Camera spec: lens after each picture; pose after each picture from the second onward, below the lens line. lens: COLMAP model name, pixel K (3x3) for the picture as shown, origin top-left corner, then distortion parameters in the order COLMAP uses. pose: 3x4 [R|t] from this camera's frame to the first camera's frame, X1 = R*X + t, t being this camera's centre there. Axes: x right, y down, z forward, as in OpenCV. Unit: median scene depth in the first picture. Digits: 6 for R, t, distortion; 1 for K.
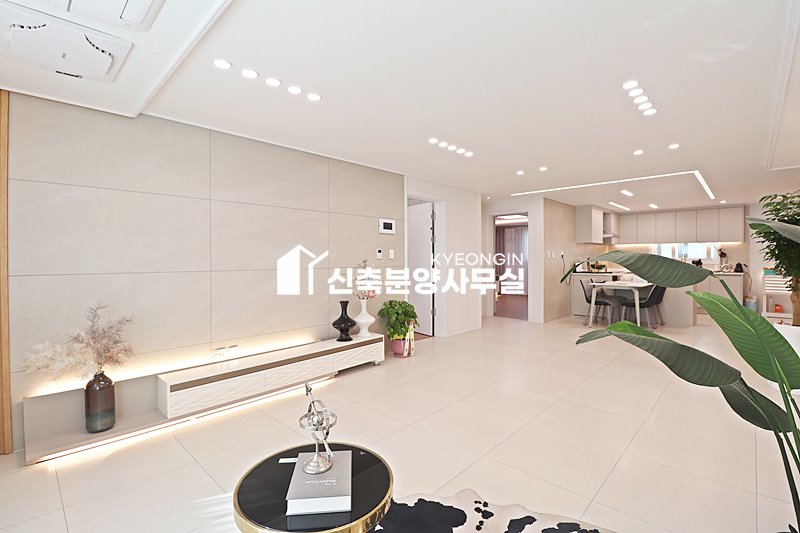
lens RADIAL K [[370.4, 0, 395.7], [0, 370.4, 259.5], [0, 0, 1]] dist [-0.005722, -0.009550]
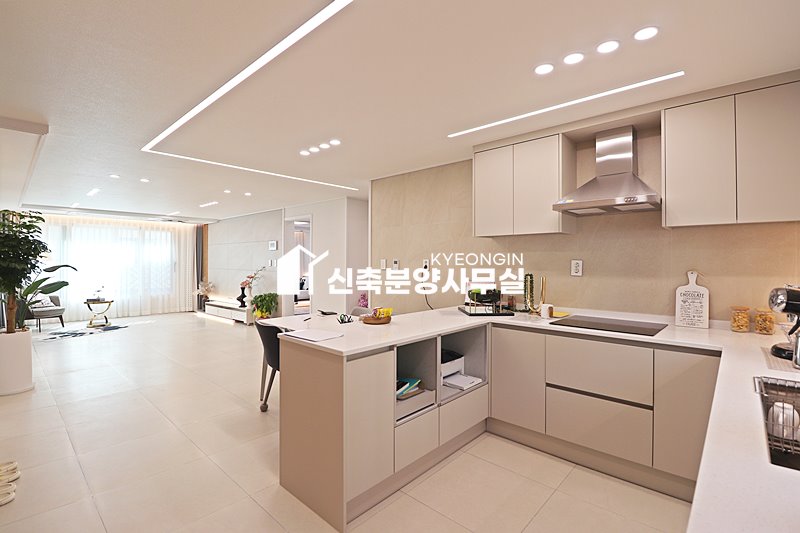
lens RADIAL K [[370.4, 0, 400.3], [0, 370.4, 260.7], [0, 0, 1]] dist [-0.005722, -0.009550]
pose [[0.025354, 0.001645, -0.999677, 1.821584], [-0.010059, 0.999948, 0.001391, -0.039082], [0.999628, 0.010021, 0.025369, 1.760235]]
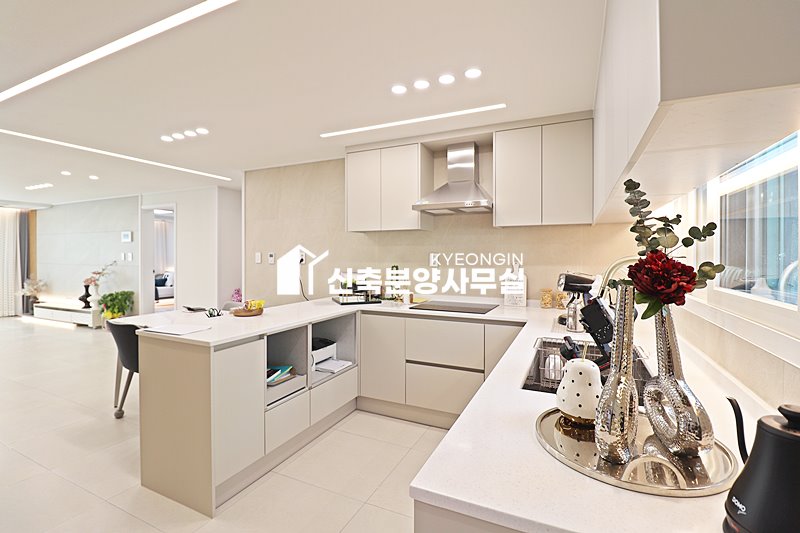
lens RADIAL K [[370.4, 0, 396.3], [0, 370.4, 258.0], [0, 0, 1]] dist [-0.005722, -0.009550]
pose [[0.321256, 0.011778, -0.946919, 1.870593], [-0.009412, 0.999913, 0.009244, -0.038740], [0.946946, 0.005943, 0.321339, 1.772145]]
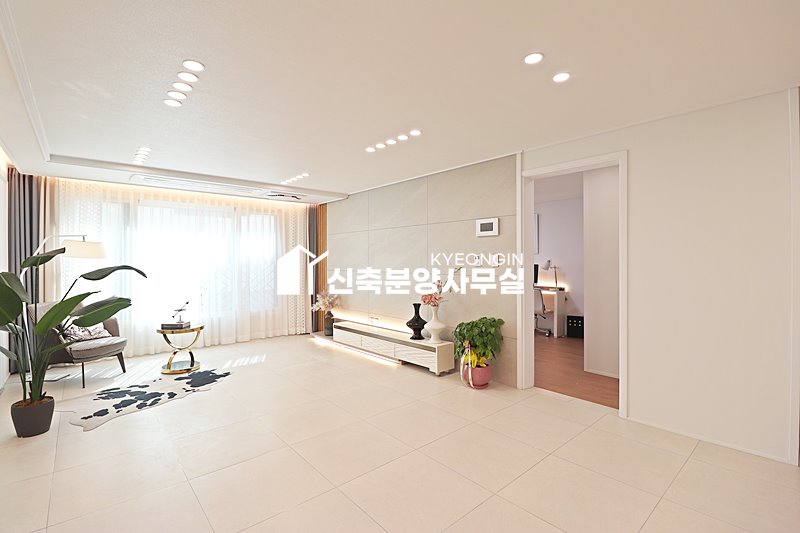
lens RADIAL K [[370.4, 0, 401.6], [0, 370.4, 259.7], [0, 0, 1]] dist [-0.005722, -0.009550]
pose [[-0.091220, 0.001788, -0.995829, 0.958901], [-0.003780, 0.999991, 0.002142, -0.021692], [0.995824, 0.003959, -0.091213, 1.039702]]
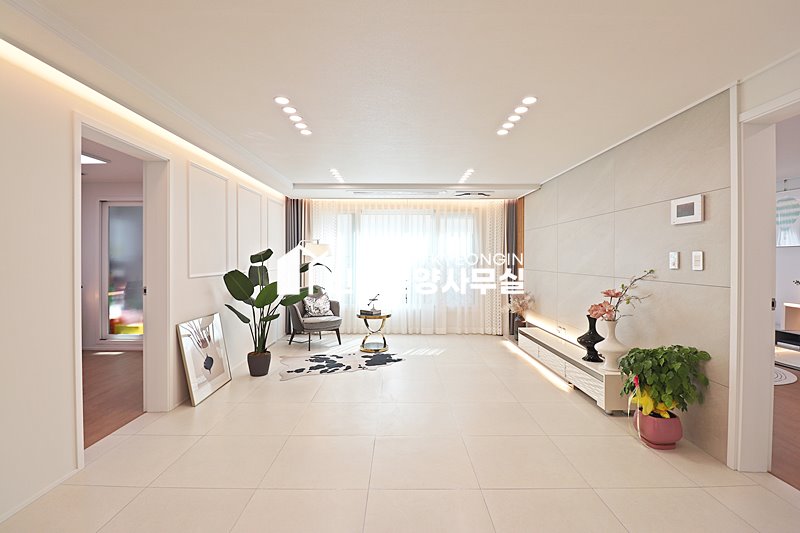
lens RADIAL K [[370.4, 0, 395.7], [0, 370.4, 261.1], [0, 0, 1]] dist [-0.005722, -0.009550]
pose [[-0.725341, 0.006124, -0.688363, 0.778089], [-0.004814, 0.999891, 0.013967, -0.023916], [0.688373, 0.013444, -0.725232, 1.289997]]
